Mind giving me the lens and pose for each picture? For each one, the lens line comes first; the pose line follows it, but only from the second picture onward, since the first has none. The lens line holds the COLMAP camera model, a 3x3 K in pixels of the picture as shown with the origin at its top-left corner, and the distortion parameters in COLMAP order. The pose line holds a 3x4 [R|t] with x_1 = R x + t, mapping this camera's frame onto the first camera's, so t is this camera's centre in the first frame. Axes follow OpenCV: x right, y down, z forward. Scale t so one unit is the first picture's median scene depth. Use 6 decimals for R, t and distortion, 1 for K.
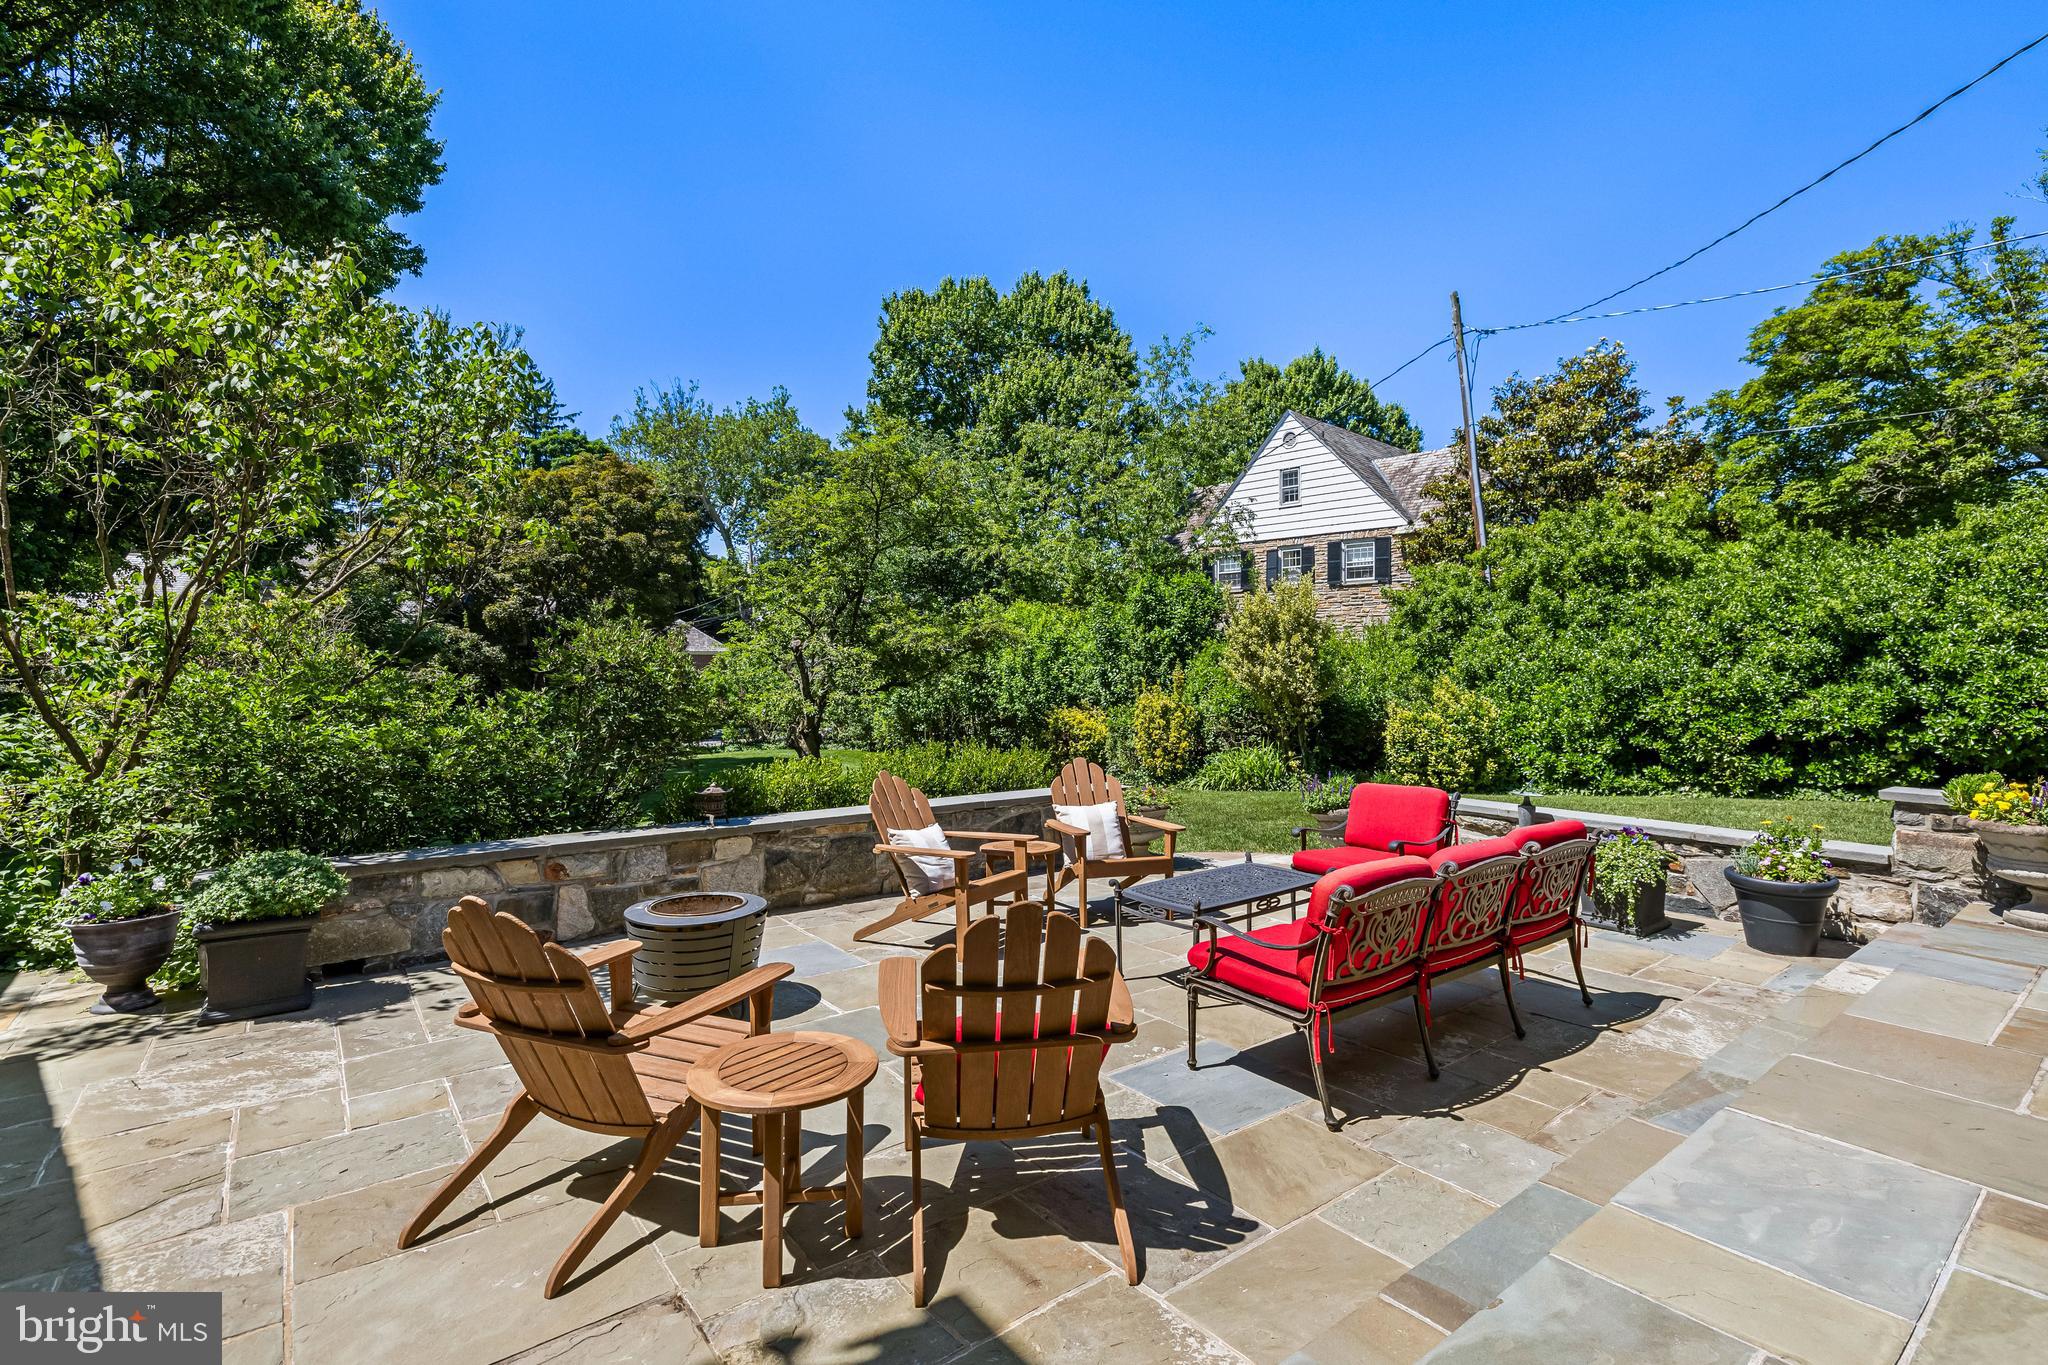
lens RADIAL K [[961.4, 0, 1031.0], [0, 961.4, 665.8], [0, 0, 1]] dist [-0.010490, 0.003904]
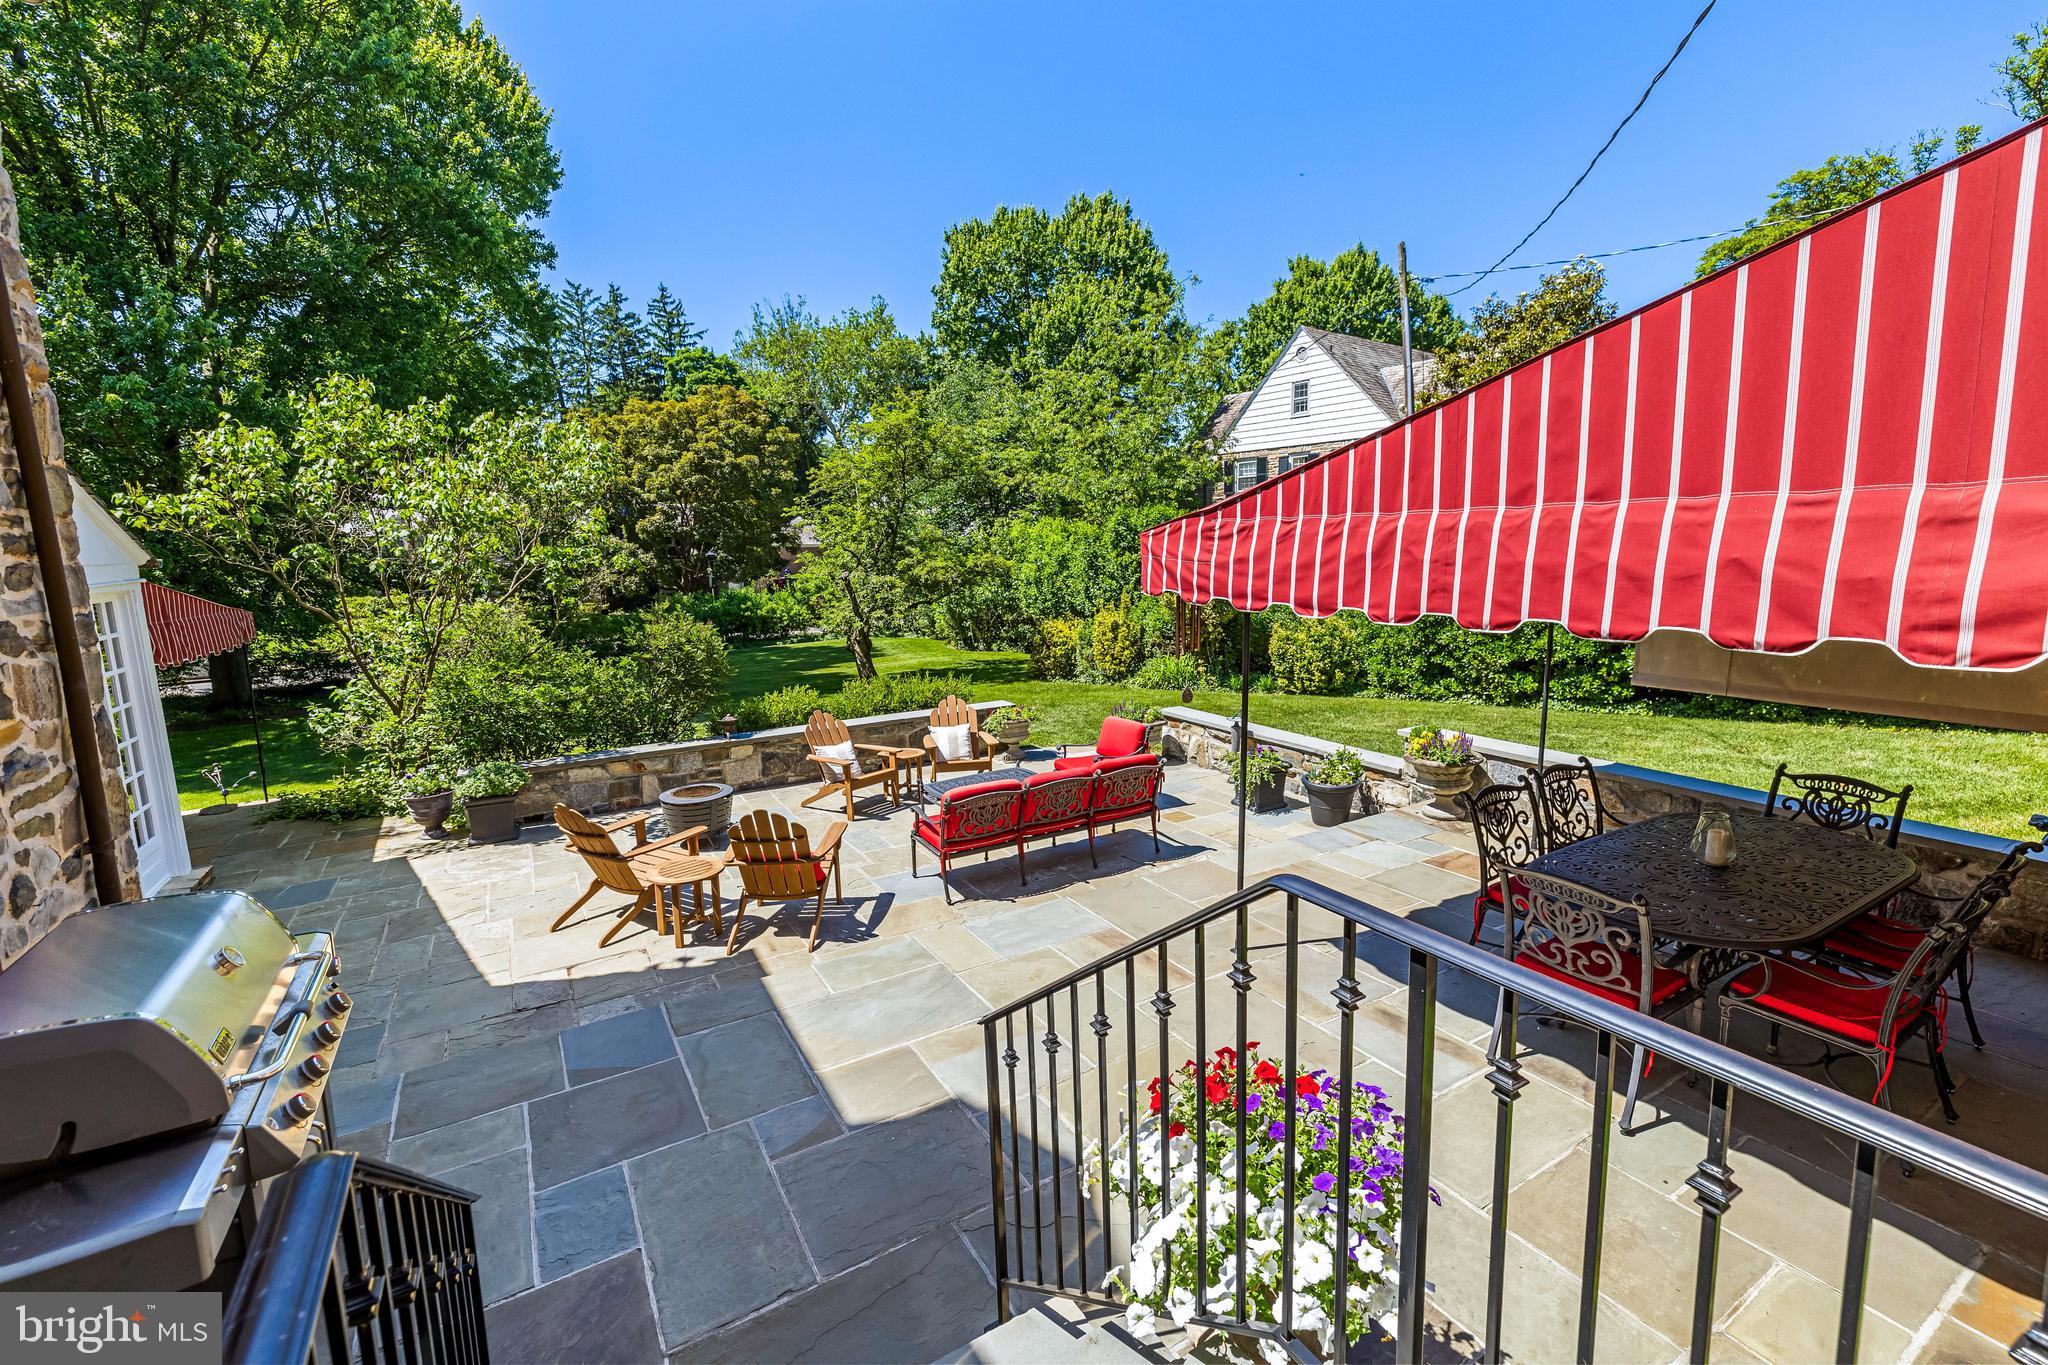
lens RADIAL K [[870.0, 0, 1017.6], [0, 870.0, 680.5], [0, 0, 1]] dist [0.003926, -0.000894]
pose [[0.991584, -0.001799, -0.129456, 0.172075], [0.022967, 0.986490, 0.162203, -0.079993], [0.127415, -0.163811, 0.978229, -0.198335]]
